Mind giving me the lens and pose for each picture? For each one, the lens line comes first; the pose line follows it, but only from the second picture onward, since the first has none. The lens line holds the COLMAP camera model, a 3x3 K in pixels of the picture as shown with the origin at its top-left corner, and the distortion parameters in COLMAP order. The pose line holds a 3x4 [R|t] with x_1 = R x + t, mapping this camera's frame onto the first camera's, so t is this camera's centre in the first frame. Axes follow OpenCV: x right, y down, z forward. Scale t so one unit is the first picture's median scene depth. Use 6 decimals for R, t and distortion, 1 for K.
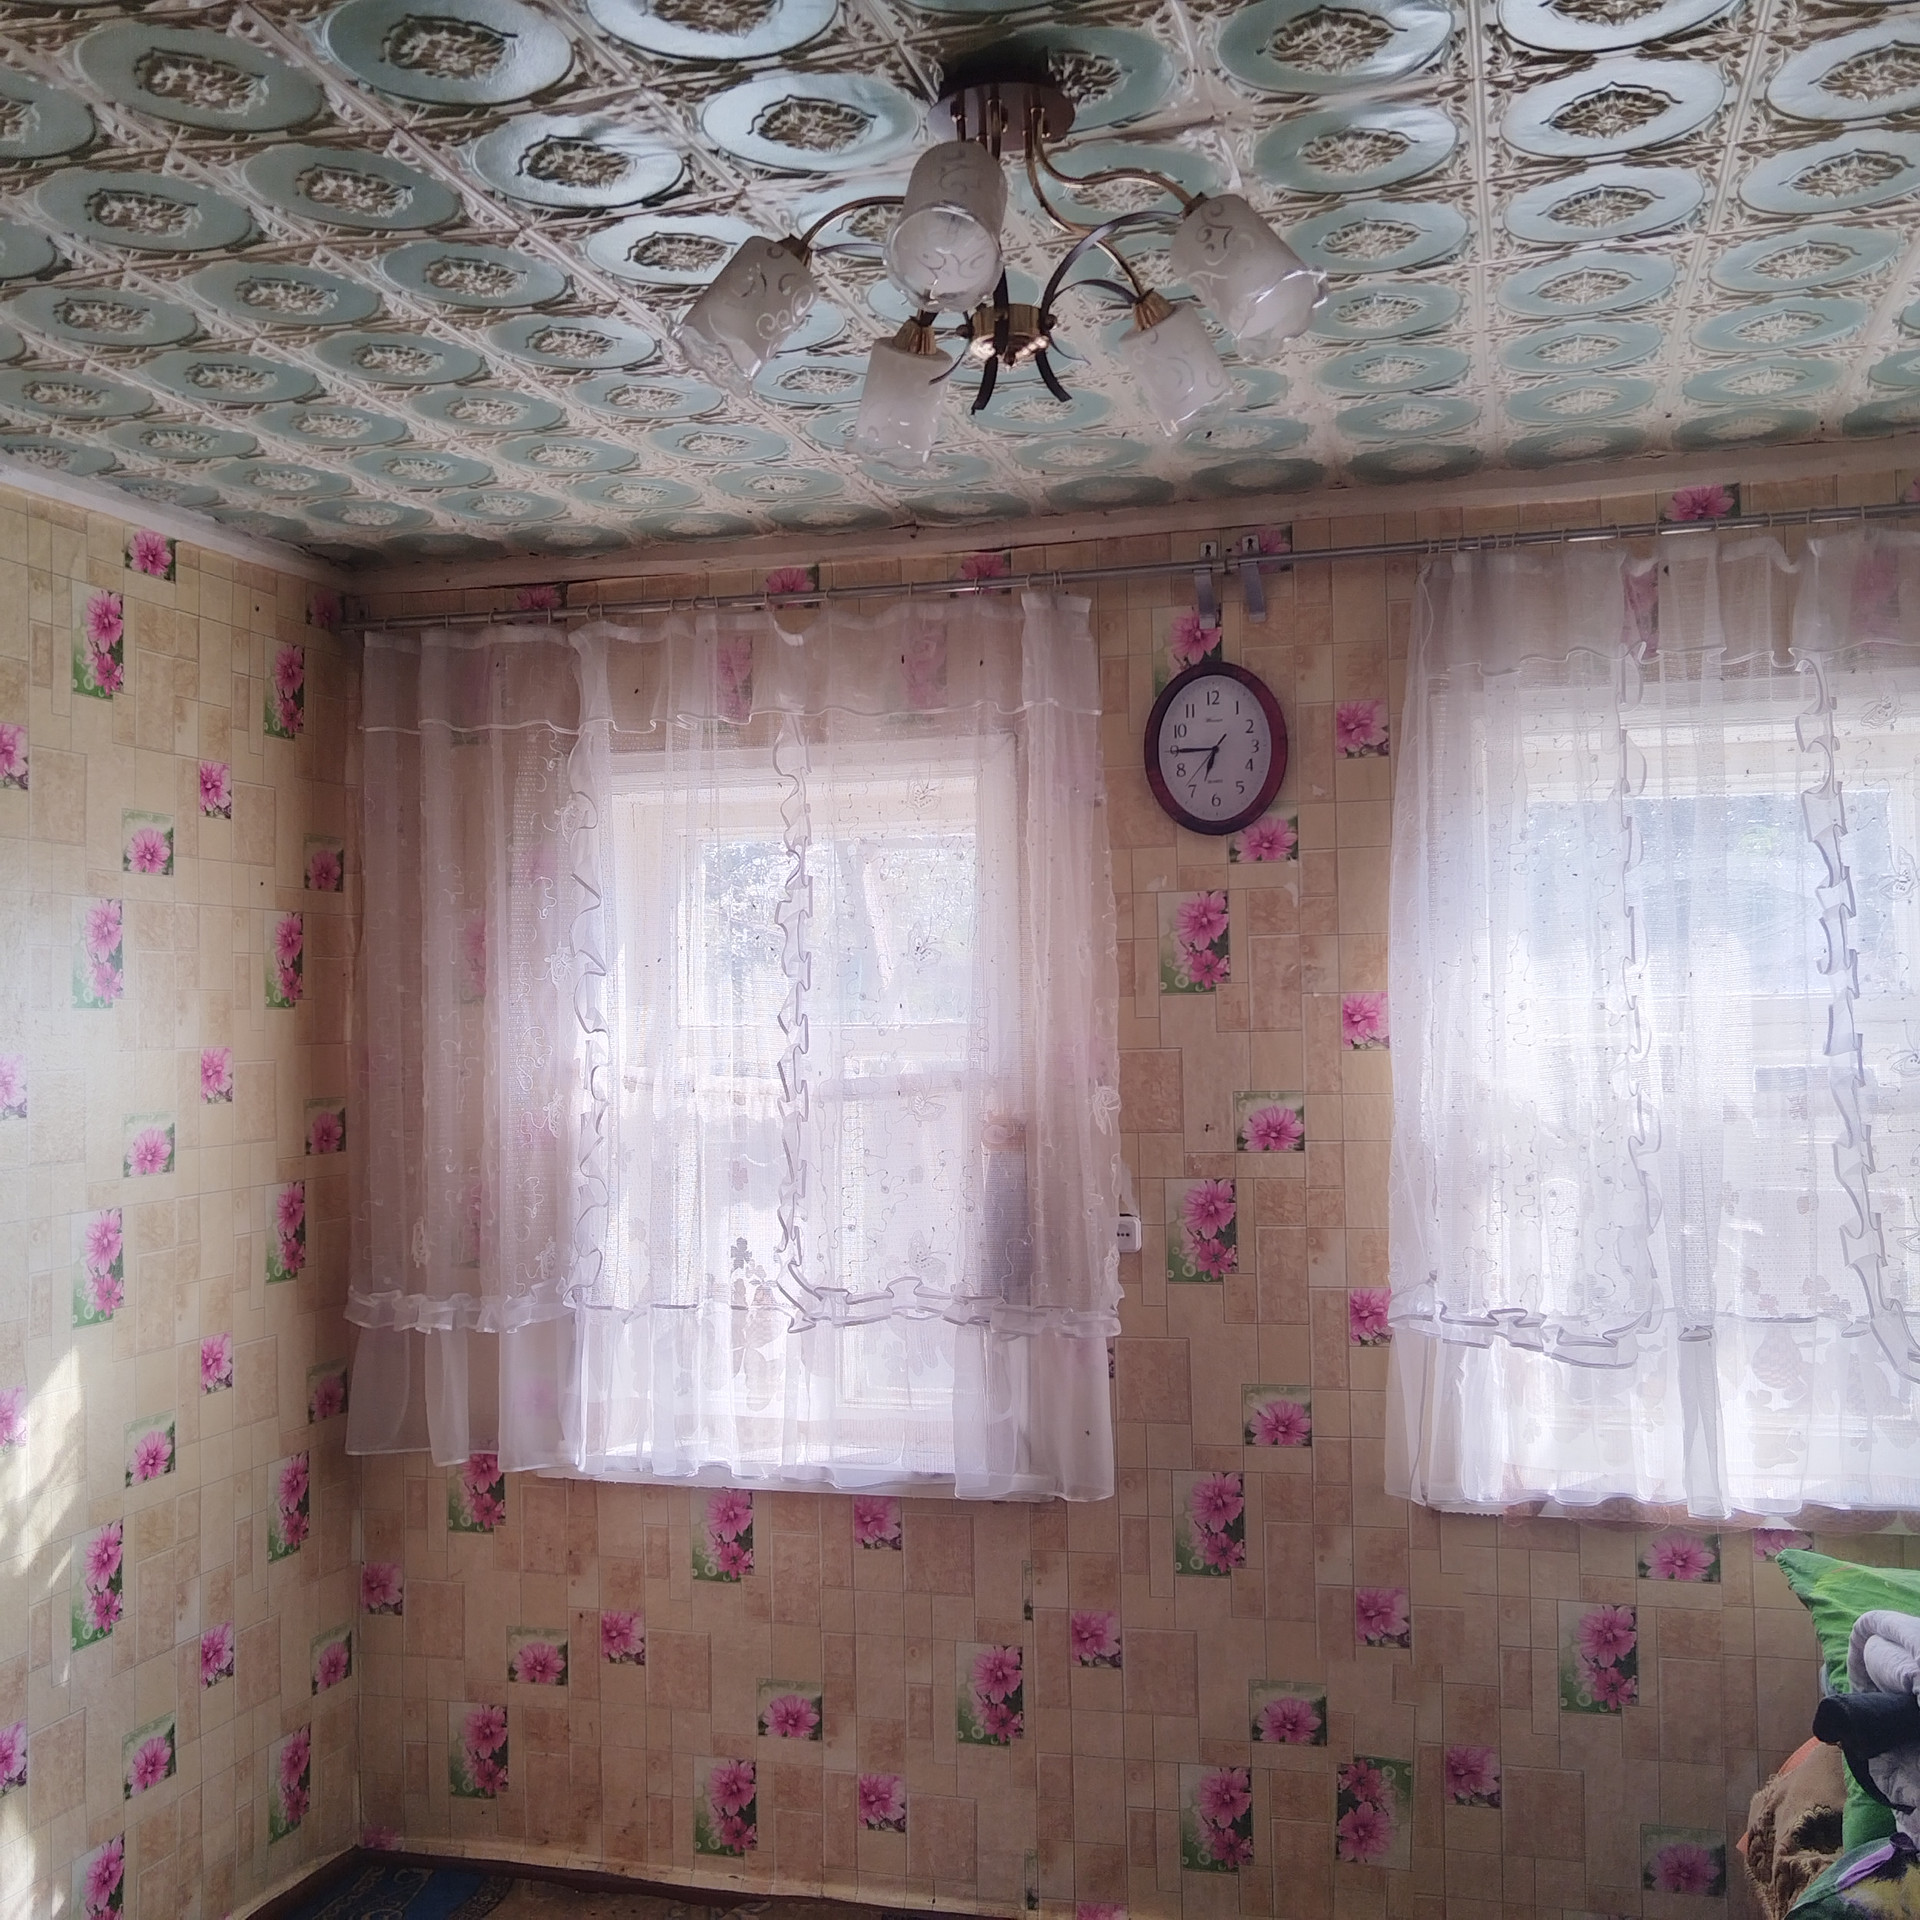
lens RADIAL K [[2007.4, 0, 962.6], [0, 2007.4, 980.0], [0, 0, 1]] dist [0.000480, -0.006876]
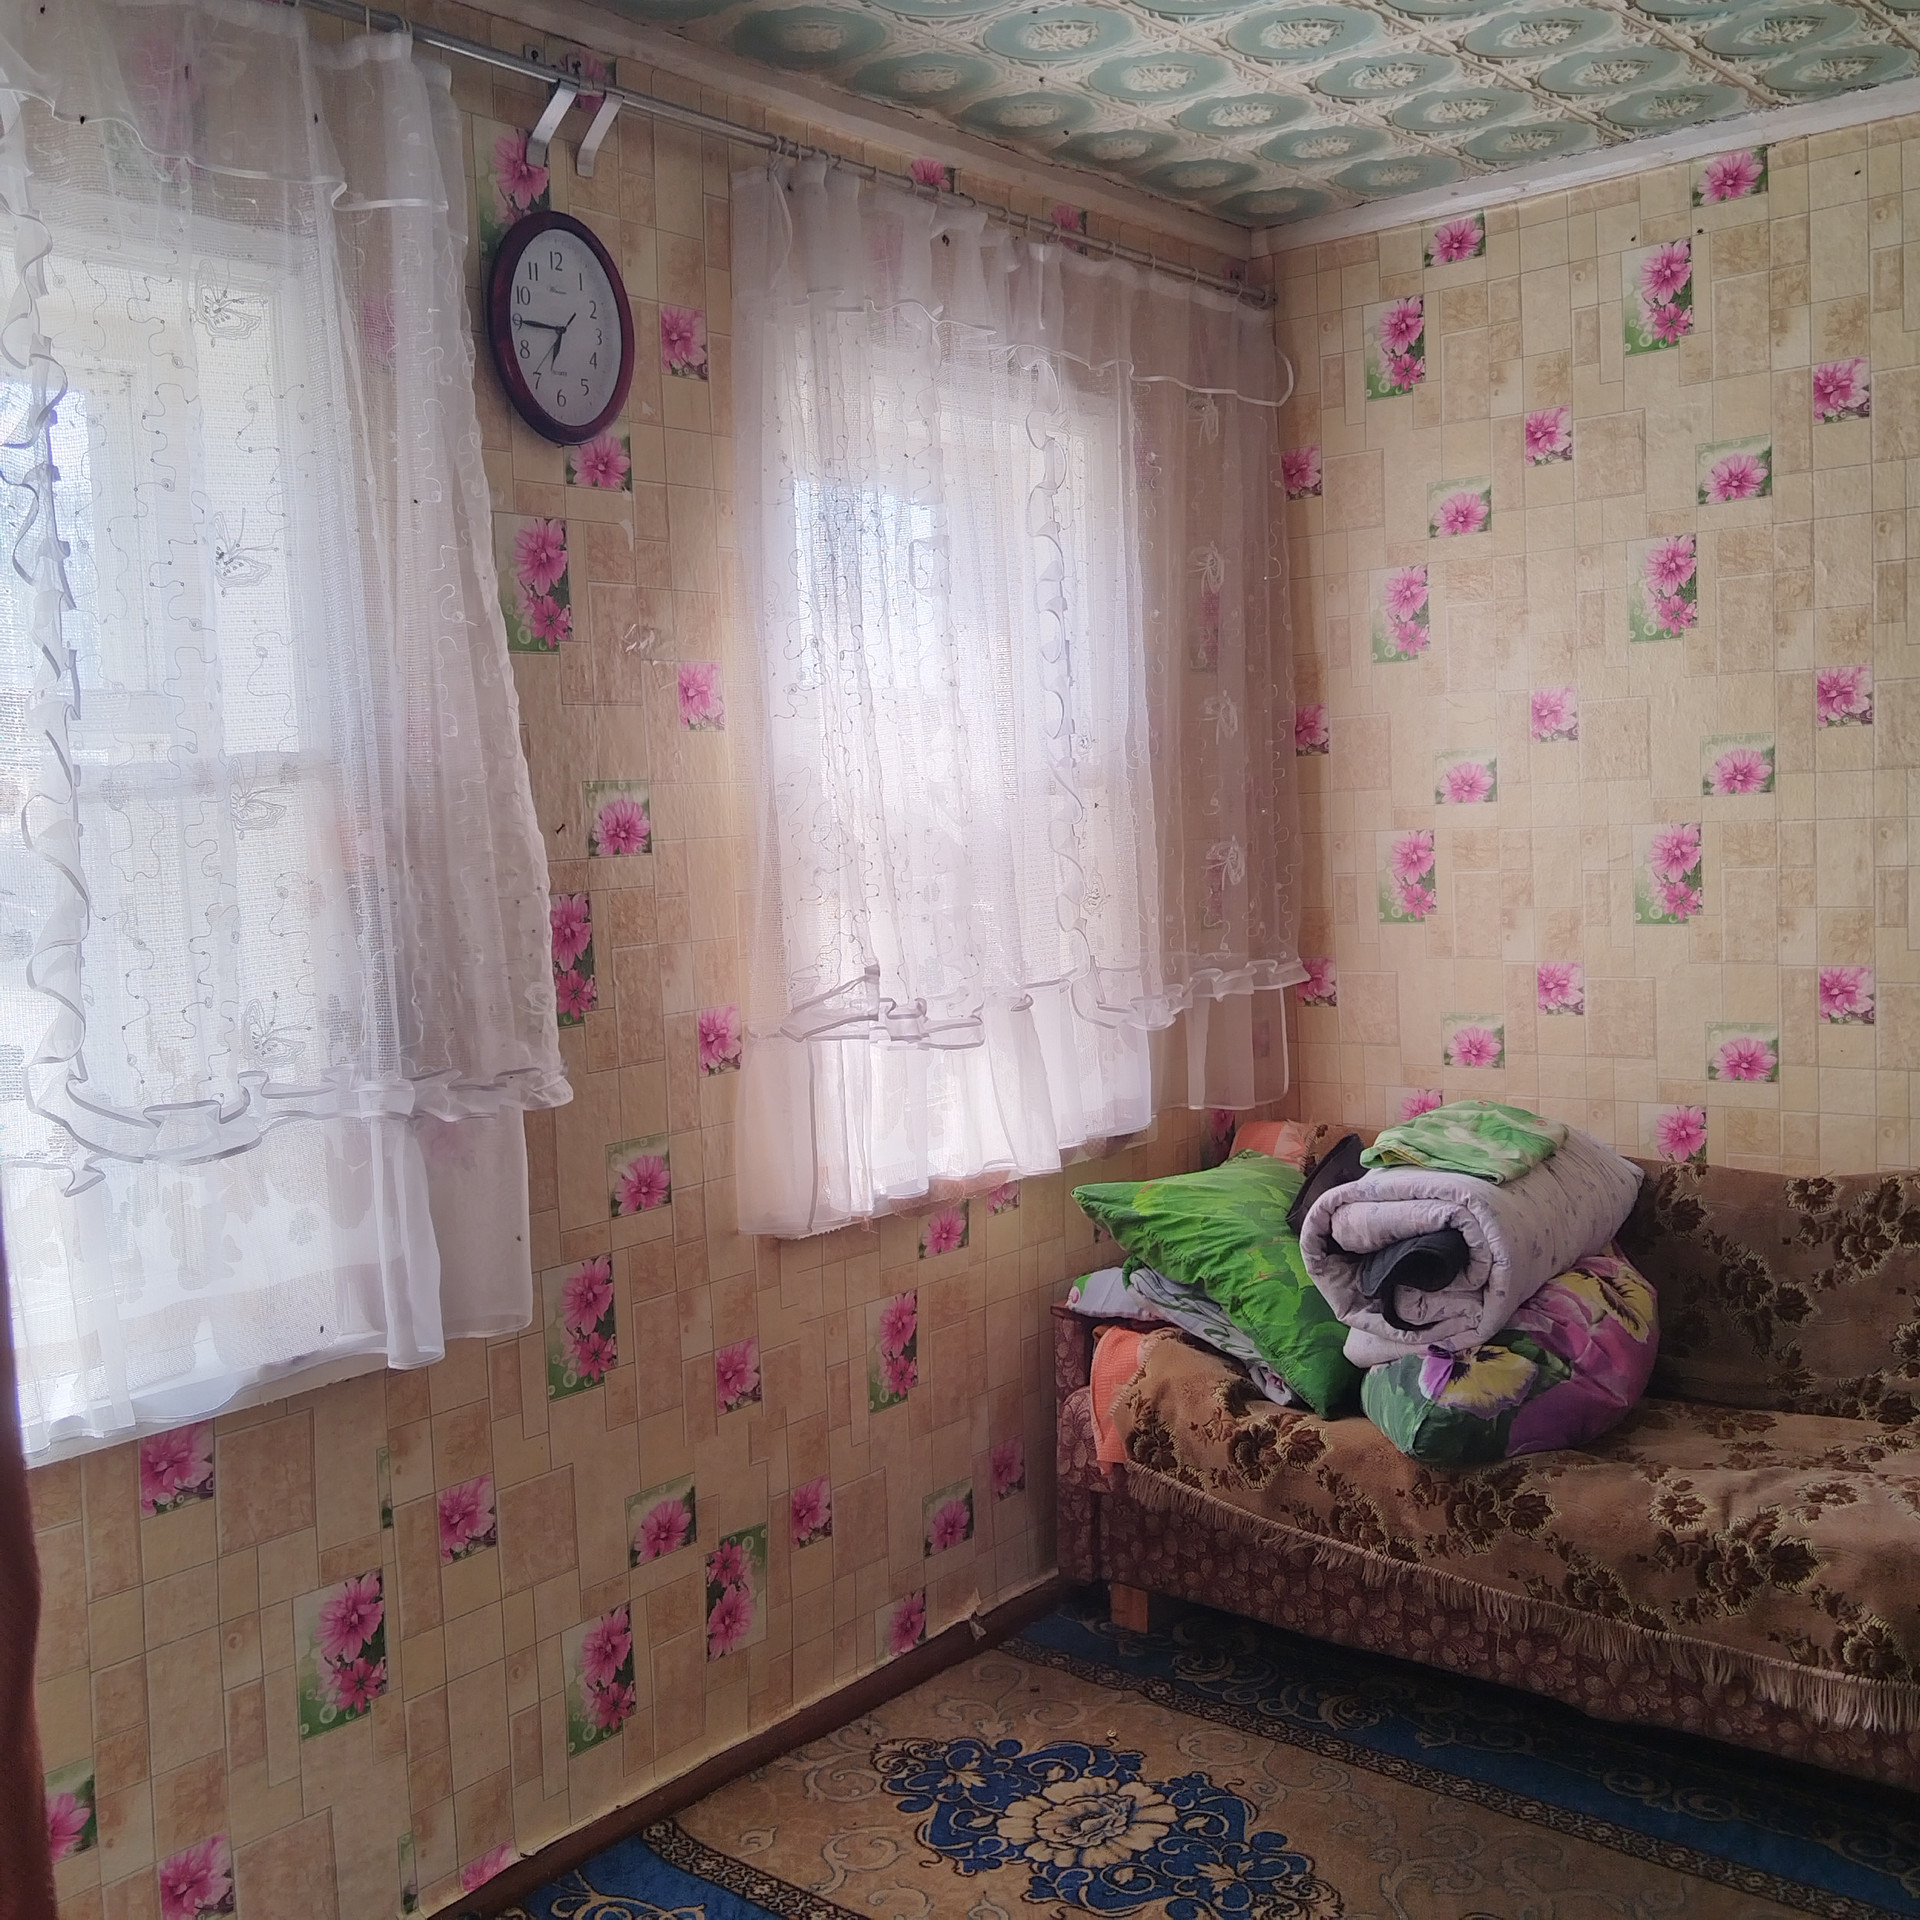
lens RADIAL K [[2007.4, 0, 962.6], [0, 2007.4, 980.0], [0, 0, 1]] dist [0.000480, -0.006876]
pose [[0.409001, -0.083222, 0.908731, -0.531402], [0.005507, 0.996040, 0.088739, 0.064870], [-0.912517, -0.031290, 0.407839, 0.545641]]
